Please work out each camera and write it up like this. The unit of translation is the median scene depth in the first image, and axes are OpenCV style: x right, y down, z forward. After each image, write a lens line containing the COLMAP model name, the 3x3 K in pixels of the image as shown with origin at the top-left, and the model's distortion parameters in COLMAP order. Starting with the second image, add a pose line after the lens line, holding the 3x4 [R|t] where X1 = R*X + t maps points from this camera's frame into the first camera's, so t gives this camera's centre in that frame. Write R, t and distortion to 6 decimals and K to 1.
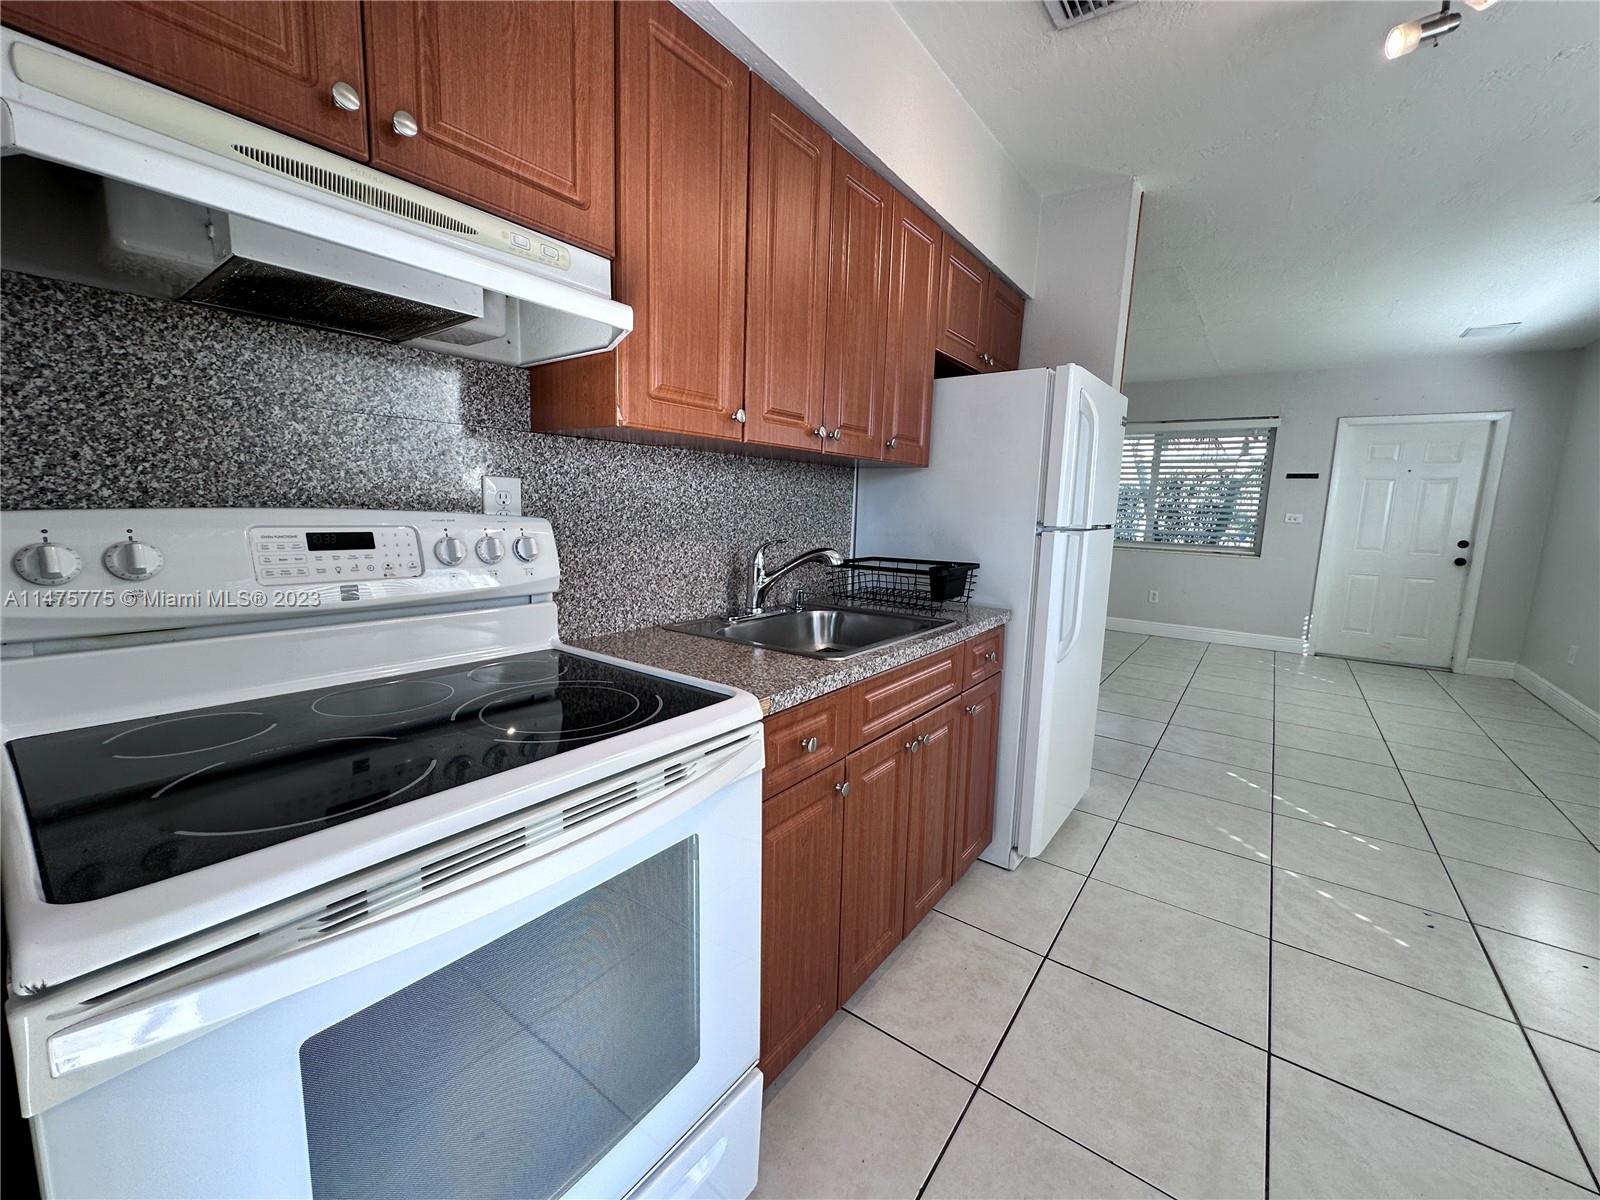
lens RADIAL K [[638.3, 0, 797.7], [0, 638.3, 593.6], [0, 0, 1]] dist [-0.002950, 0.000320]
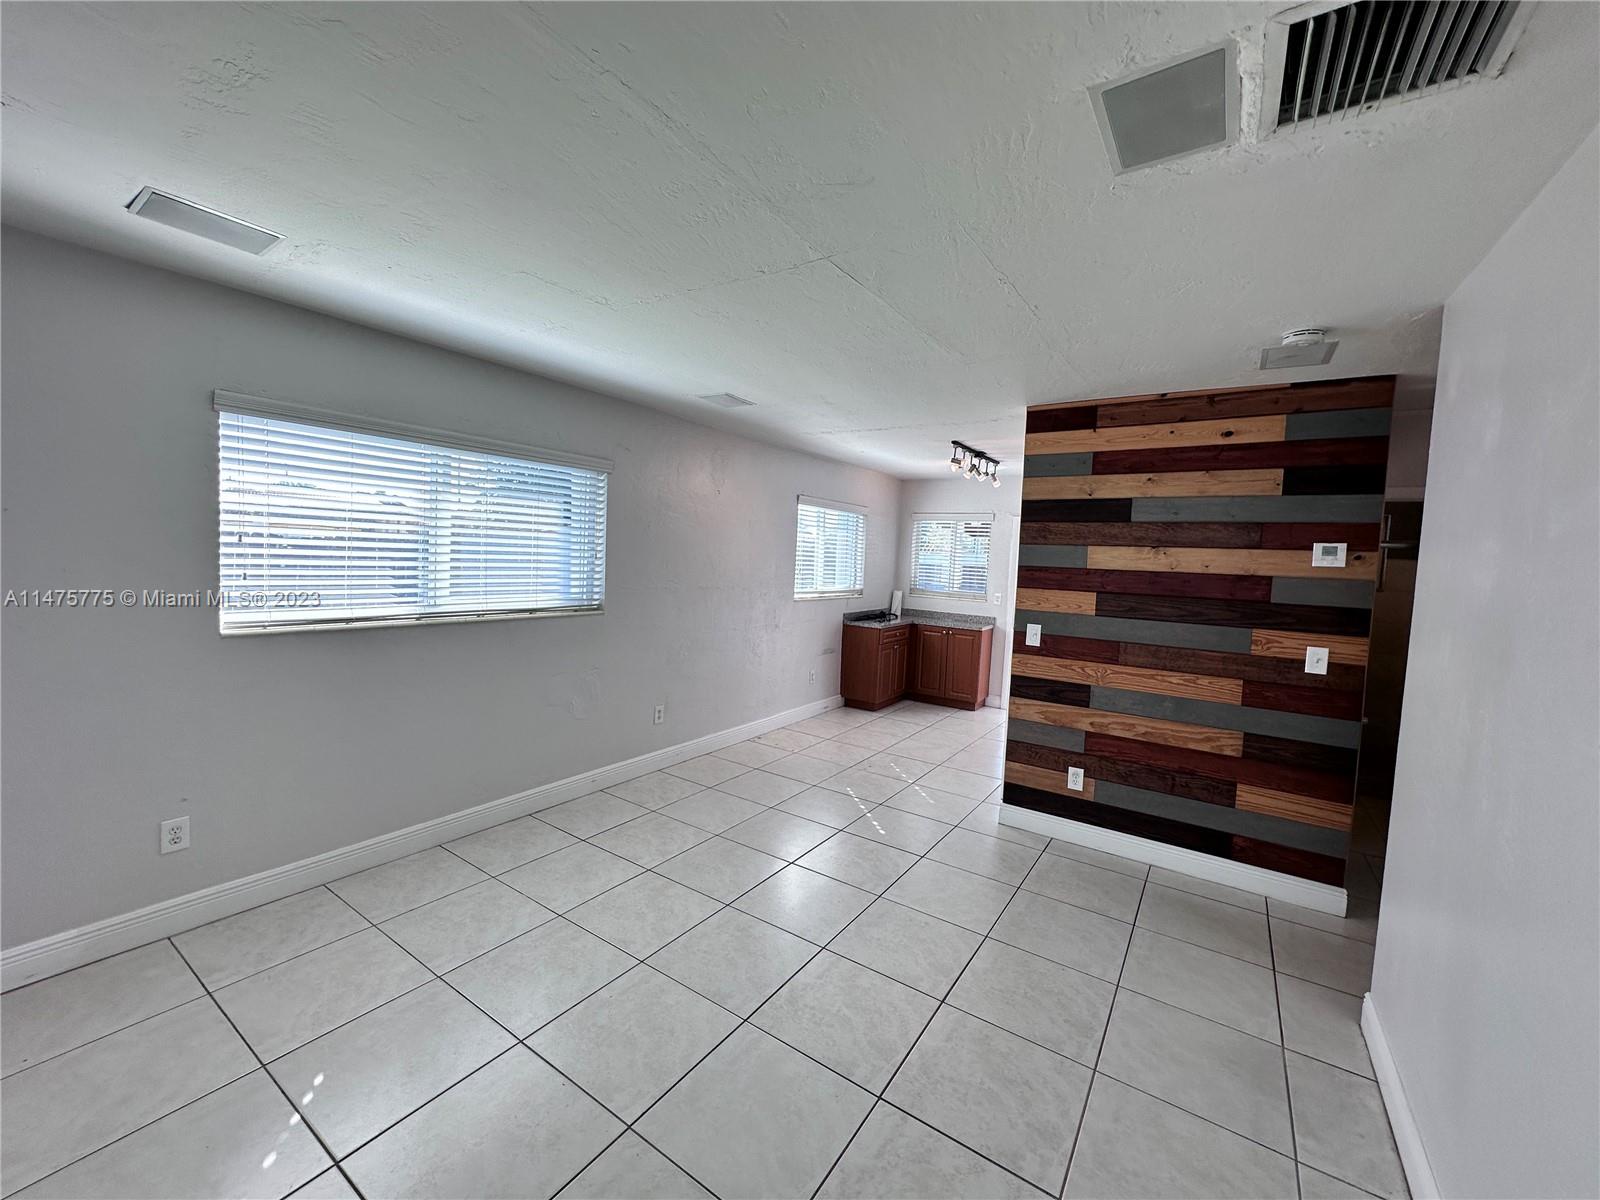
lens RADIAL K [[638.3, 0, 796.5], [0, 638.3, 597.1], [0, 0, 1]] dist [-0.002950, 0.000320]
pose [[-0.995544, -0.069780, -0.063424, 1.405345], [-0.080814, 0.977956, 0.192541, -0.528724], [0.048591, 0.196809, -0.979237, 3.089345]]
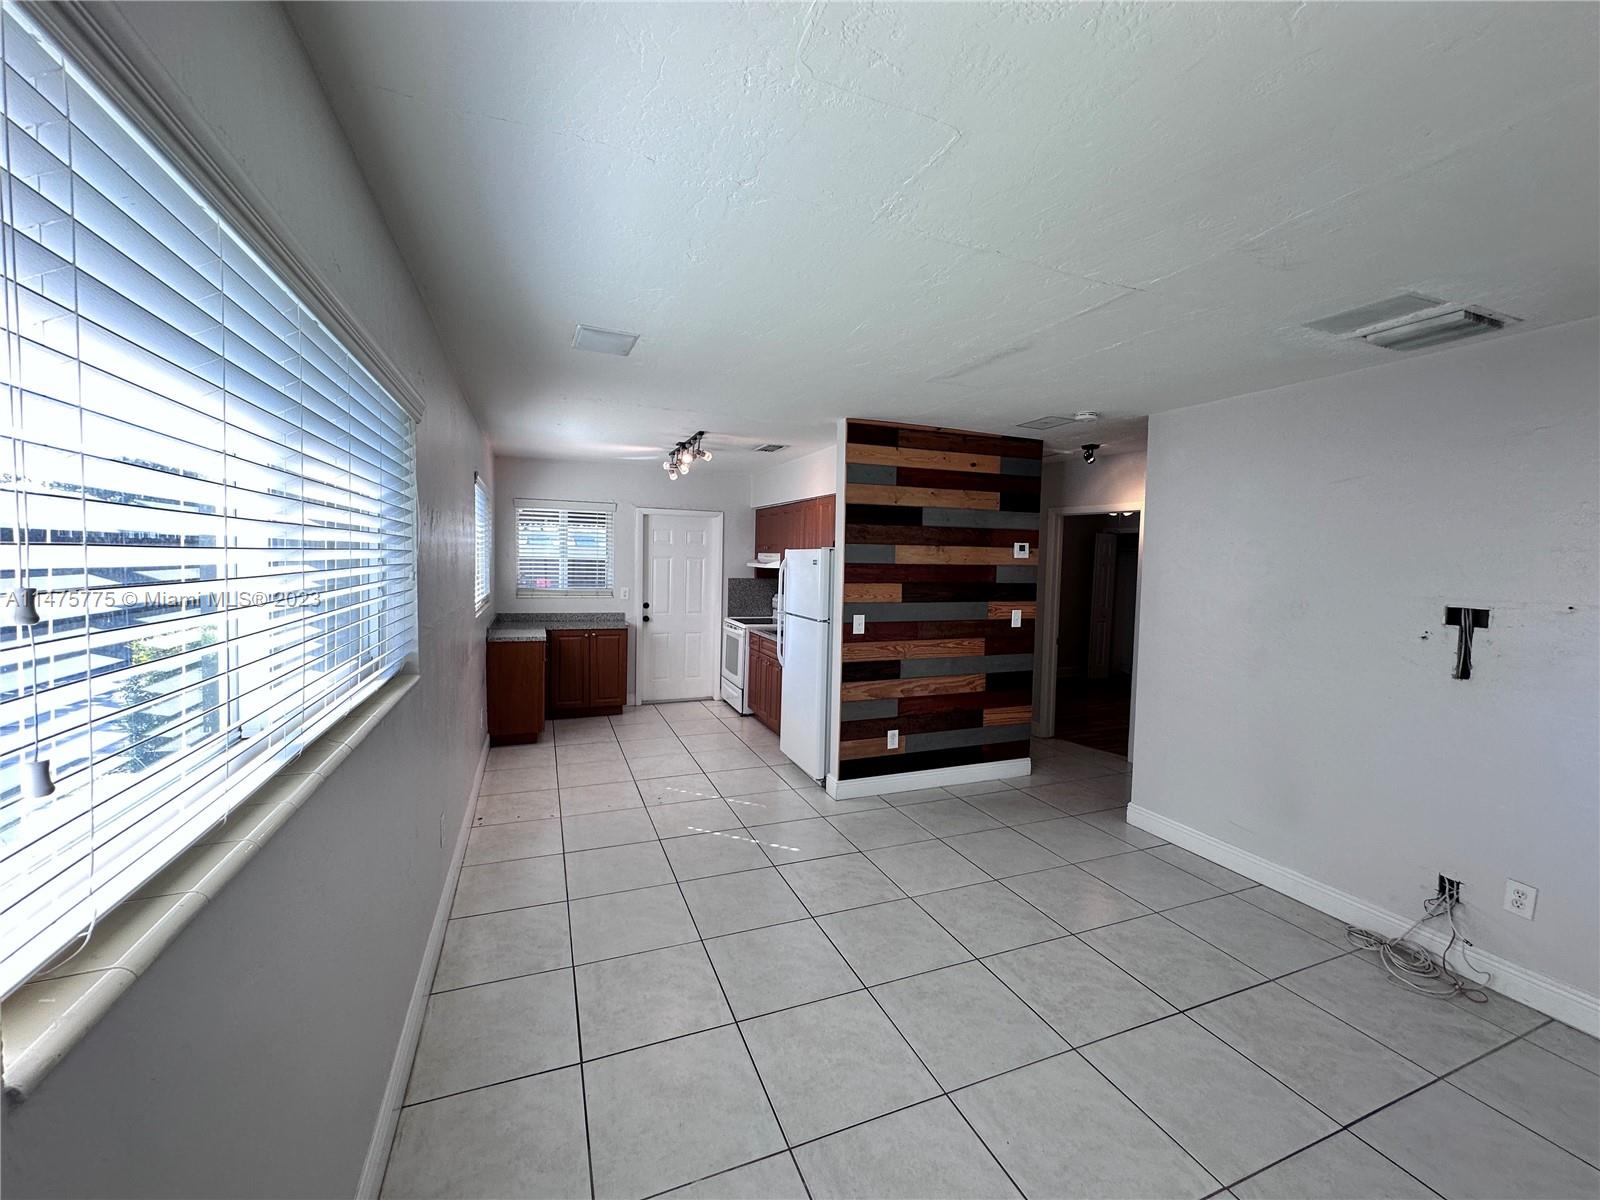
lens RADIAL K [[638.3, 0, 802.2], [0, 638.3, 596.7], [0, 0, 1]] dist [-0.002950, 0.000320]
pose [[-0.506004, 0.010223, -0.862471, 2.446222], [-0.147257, 0.984225, 0.098061, -0.390531], [0.849868, 0.176624, -0.496516, 2.221943]]
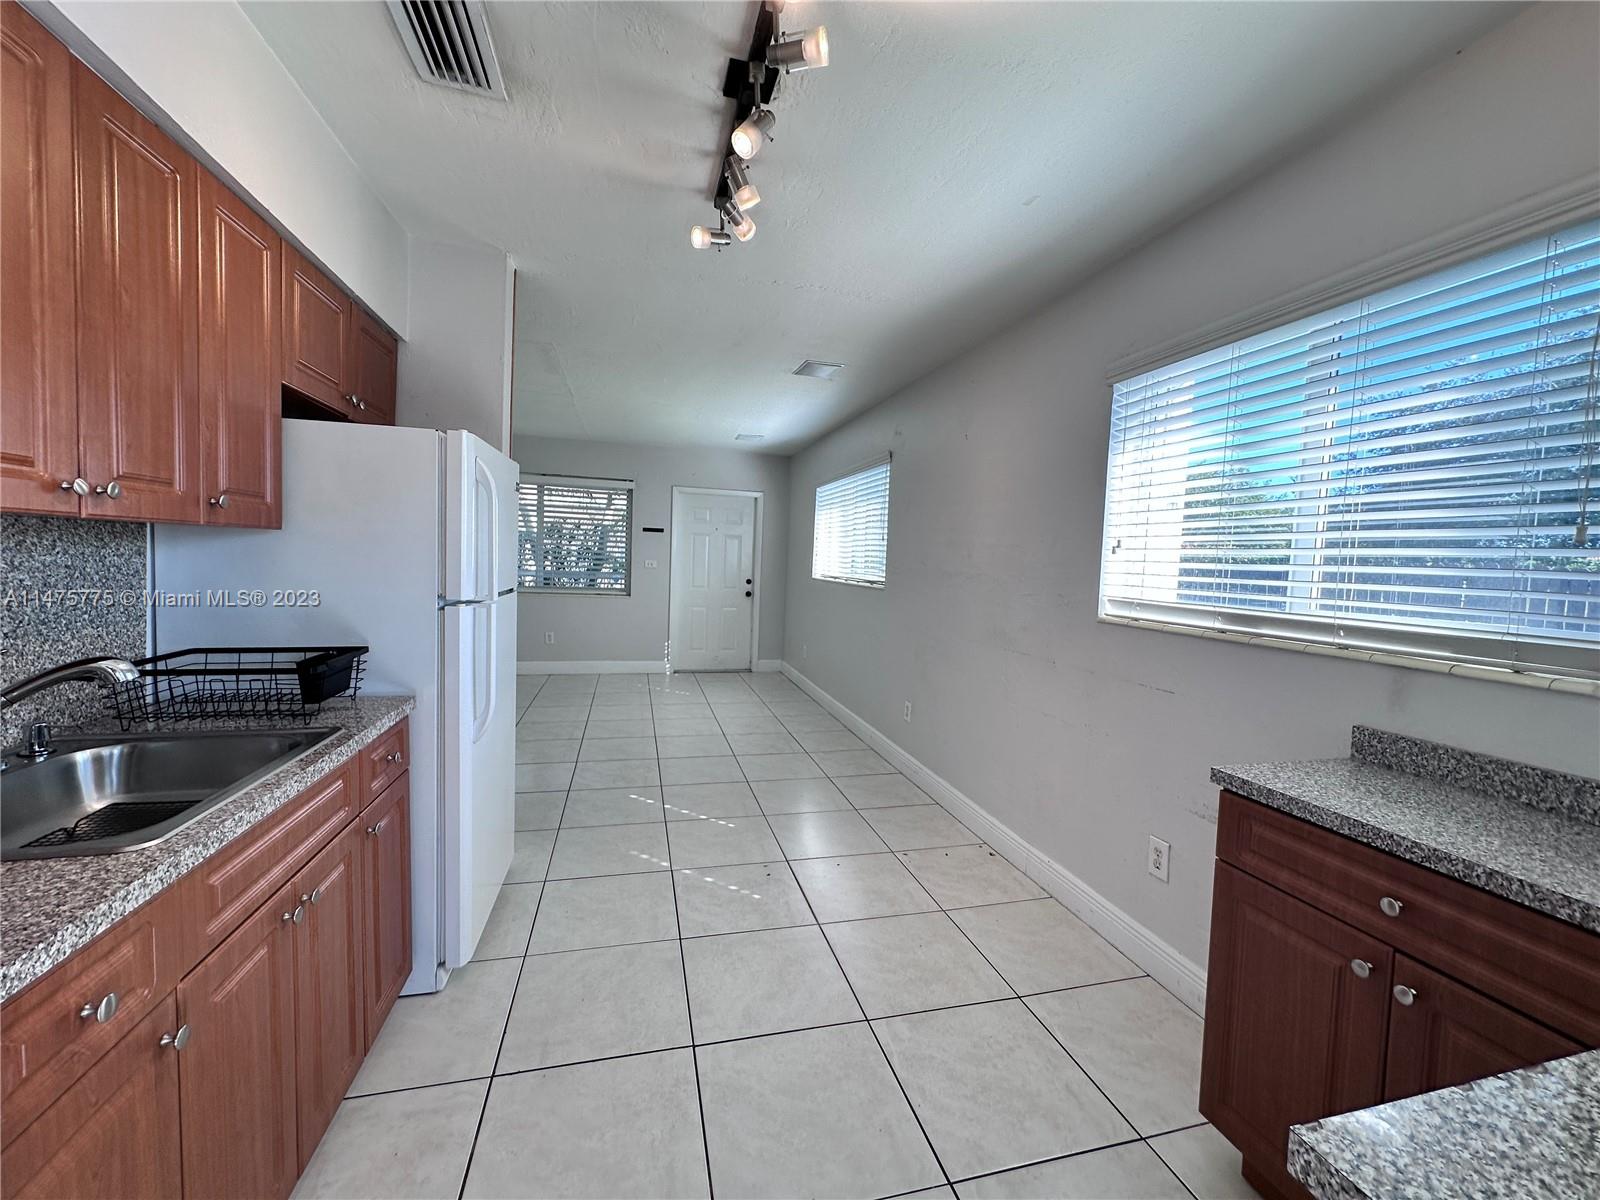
lens RADIAL K [[638.3, 0, 800.1], [0, 638.3, 596.0], [0, 0, 1]] dist [-0.002950, 0.000320]
pose [[0.625510, -0.049207, 0.778663, -0.009742], [0.091032, 0.995796, -0.010198, -0.055280], [-0.774887, 0.077262, 0.627360, 0.029944]]
